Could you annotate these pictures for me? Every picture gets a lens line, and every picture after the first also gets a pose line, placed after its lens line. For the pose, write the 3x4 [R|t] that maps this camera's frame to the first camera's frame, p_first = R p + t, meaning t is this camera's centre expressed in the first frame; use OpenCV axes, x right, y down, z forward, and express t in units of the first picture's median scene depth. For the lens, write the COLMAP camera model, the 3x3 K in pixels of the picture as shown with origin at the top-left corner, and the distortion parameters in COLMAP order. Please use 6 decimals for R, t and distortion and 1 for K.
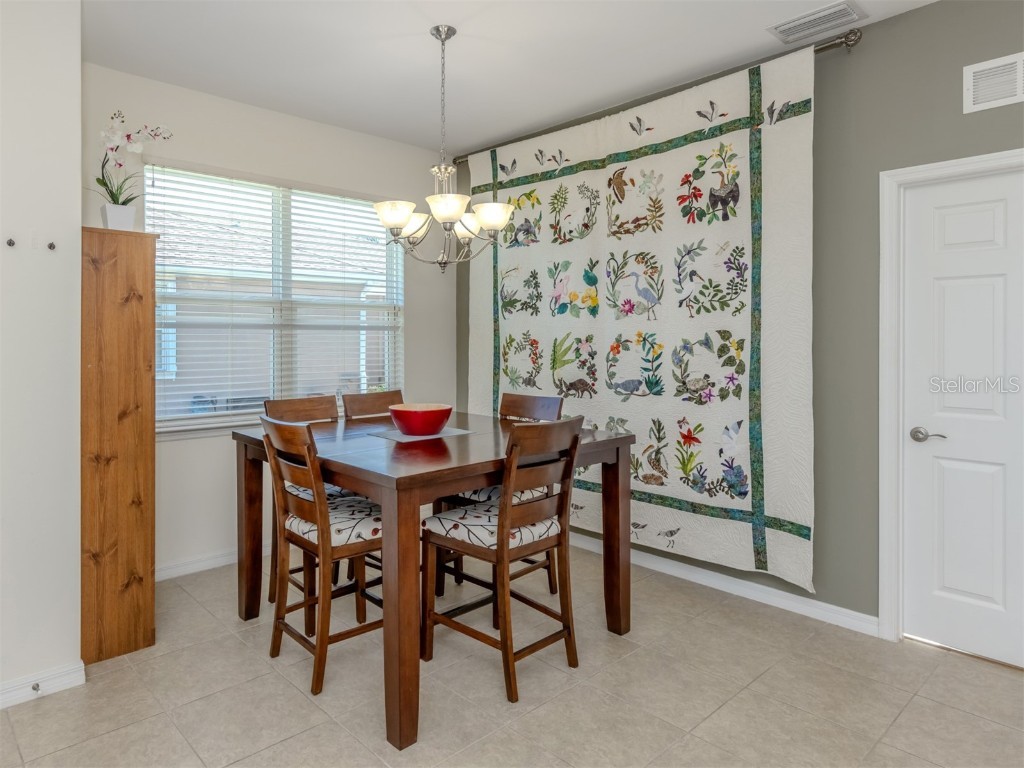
lens RADIAL K [[641.0, 0, 437.1], [0, 641.0, 336.6], [0, 0, 1]] dist [0.005809, 0.001703]
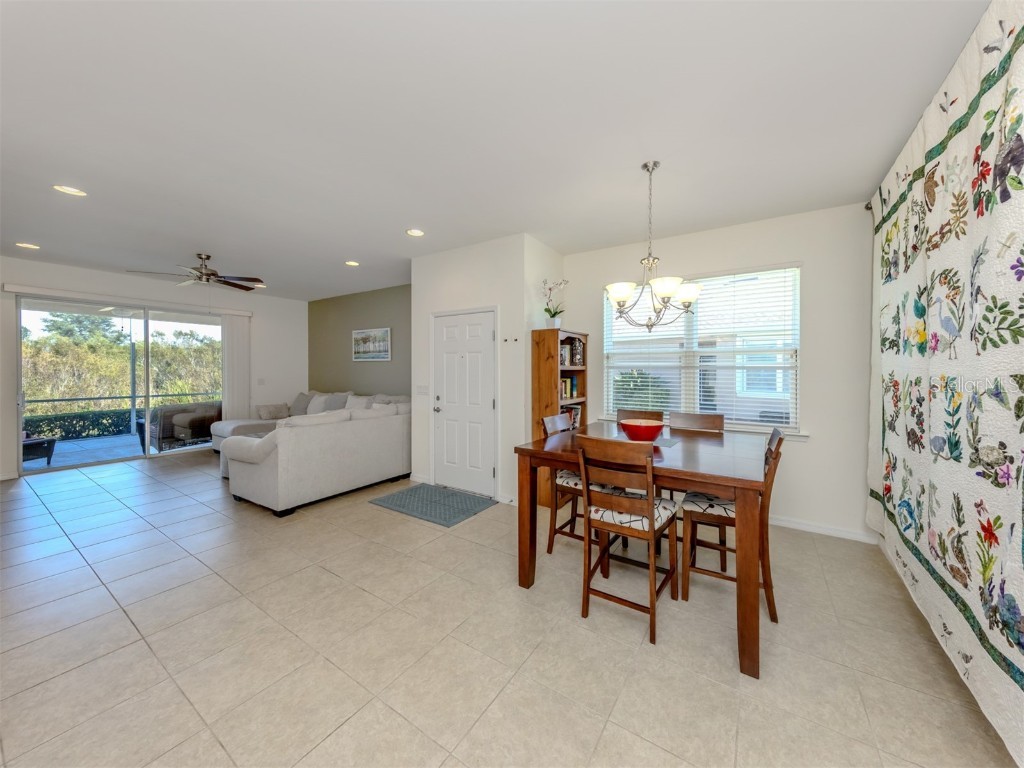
lens RADIAL K [[368.6, 0, 523.7], [0, 368.6, 370.2], [0, 0, 1]] dist [0.007560, -0.000107]
pose [[0.289236, 0.004465, -0.957247, 0.628096], [-0.001211, 0.999990, 0.004298, -0.014847], [0.957257, -0.000084, 0.289239, 0.416597]]
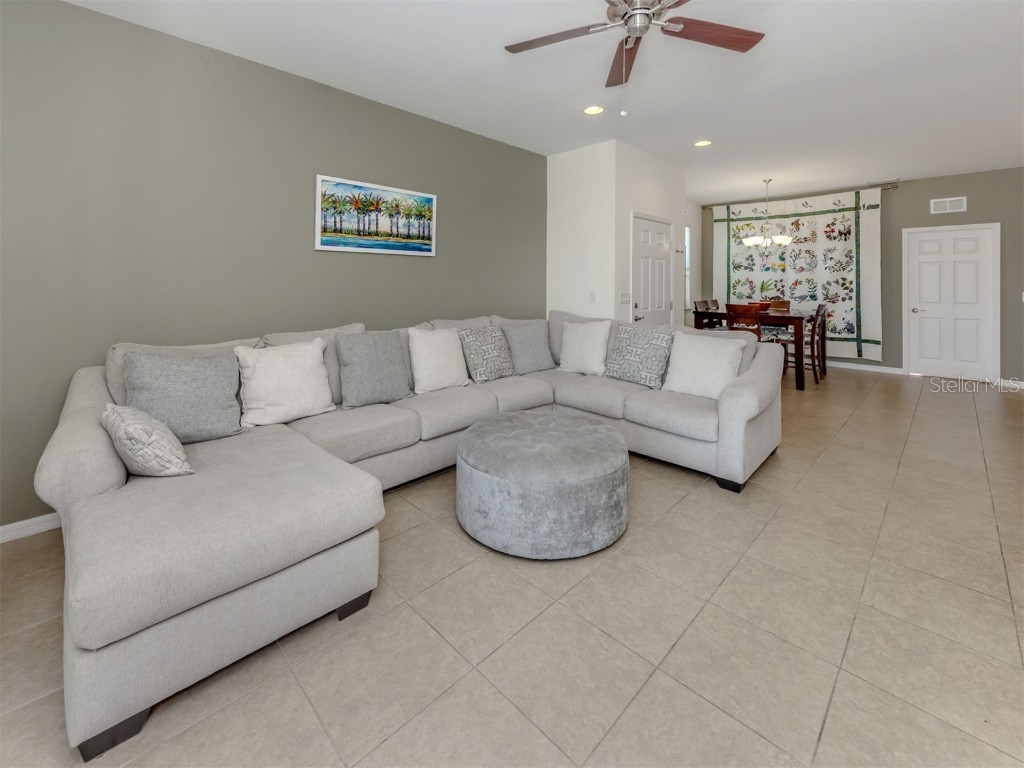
lens RADIAL K [[438.3, 0, 512.5], [0, 438.3, 275.9], [0, 0, 1]] dist [0.010113, -0.001229]
pose [[0.996748, 0.005731, 0.080382, -1.180609], [-0.004893, 0.999932, -0.010629, 0.010184], [-0.080437, 0.010201, 0.996707, -0.856383]]
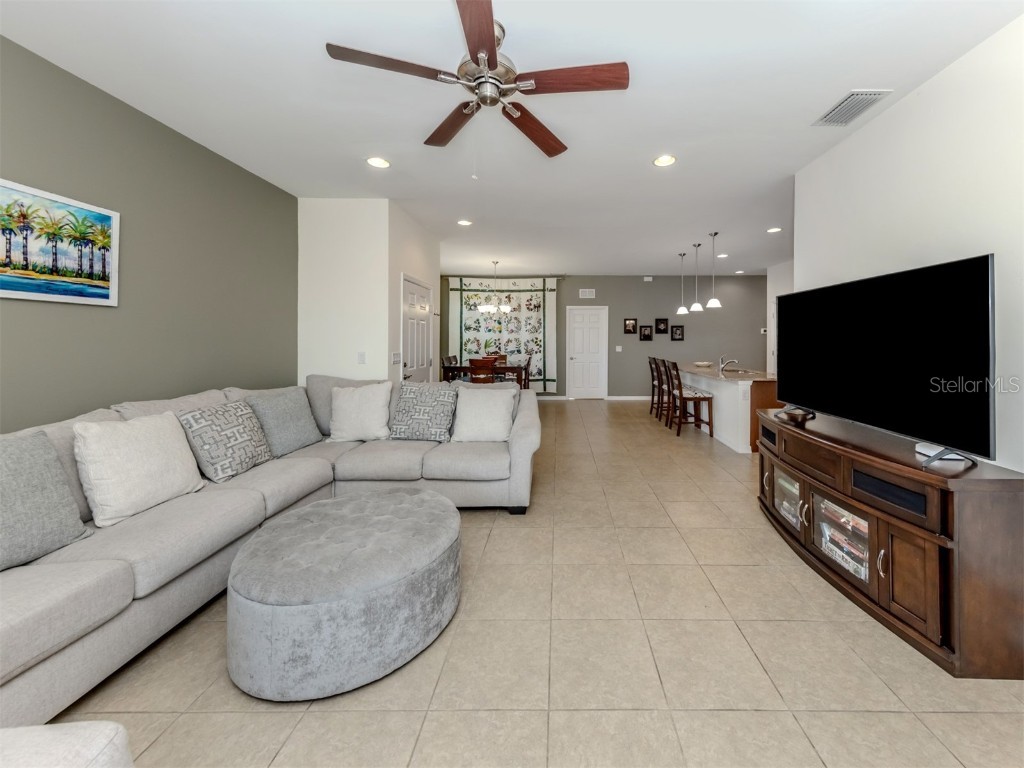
lens RADIAL K [[375.8, 0, 559.3], [0, 375.8, 340.2], [0, 0, 1]] dist [0.005917, -0.000468]
pose [[0.647052, 0.000814, 0.762445, -1.295904], [-0.004002, 0.999989, 0.002328, 0.001386], [-0.762435, -0.004558, 0.647048, -0.694526]]
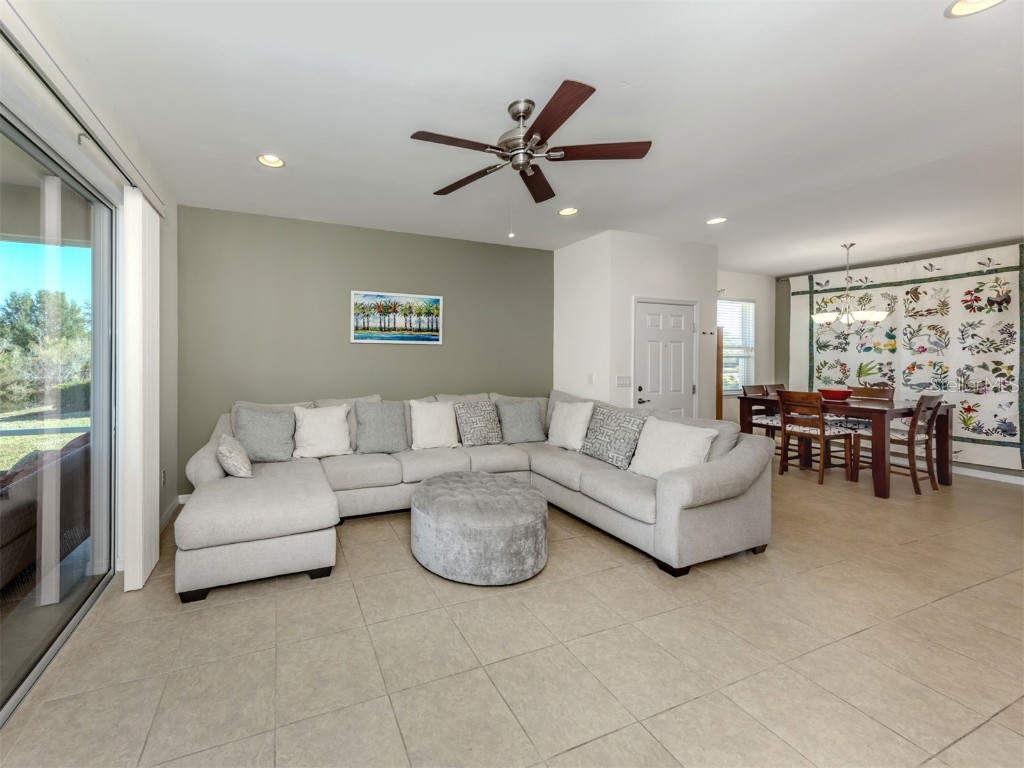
lens RADIAL K [[390.8, 0, 418.6], [0, 390.8, 355.2], [0, 0, 1]] dist [0.006431, -0.000390]
pose [[0.935735, 0.006082, -0.352650, -0.902701], [-0.006520, 0.999979, -0.000053, -0.016412], [0.352643, 0.002349, 0.935755, -0.941734]]
